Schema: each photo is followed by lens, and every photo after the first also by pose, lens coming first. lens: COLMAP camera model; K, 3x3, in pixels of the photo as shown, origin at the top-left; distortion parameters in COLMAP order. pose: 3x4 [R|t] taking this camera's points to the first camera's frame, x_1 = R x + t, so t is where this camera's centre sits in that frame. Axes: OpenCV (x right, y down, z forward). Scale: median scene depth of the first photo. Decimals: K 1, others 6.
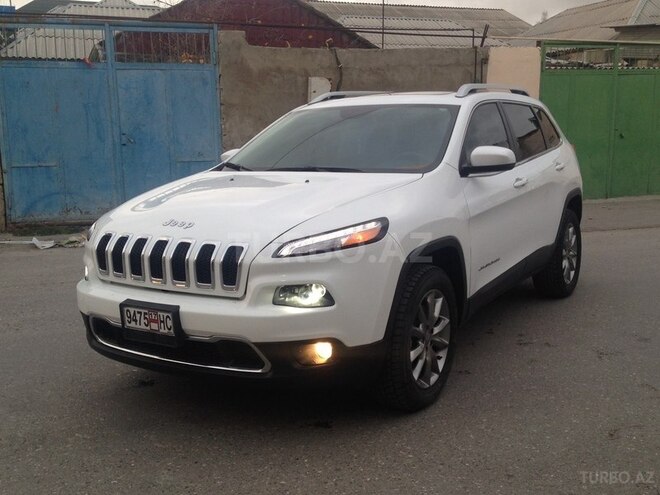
lens RADIAL K [[727.1, 0, 330.0], [0, 727.1, 247.5], [0, 0, 1]] dist [0.149278, -0.241018]
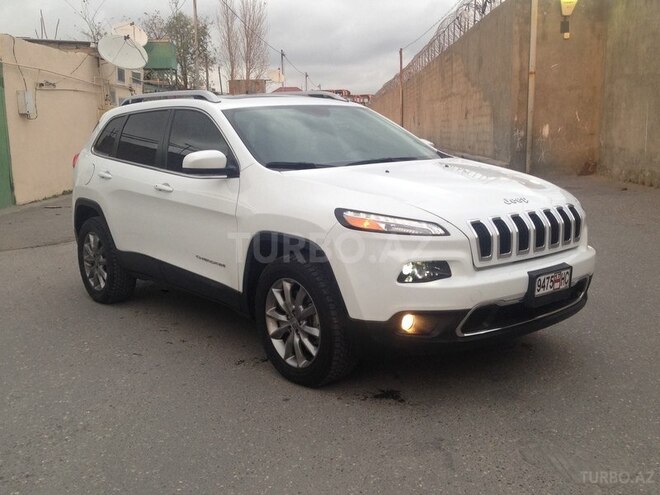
lens RADIAL K [[727.1, 0, 330.0], [0, 727.1, 247.5], [0, 0, 1]] dist [0.149278, -0.241018]
pose [[0.305708, -0.145033, 0.941014, -1.127286], [0.177371, 0.979704, 0.093374, -0.096922], [-0.935458, 0.138363, 0.325228, 0.747154]]
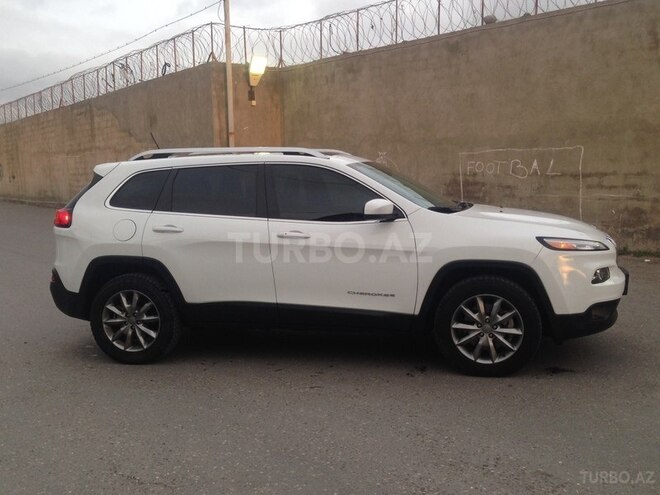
lens RADIAL K [[727.1, 0, 330.0], [0, 727.1, 247.5], [0, 0, 1]] dist [0.149278, -0.241018]
pose [[-0.335851, -0.076066, 0.938838, -1.321627], [0.188956, 0.971031, 0.146270, -0.286324], [-0.922767, 0.226524, -0.311749, 1.726306]]
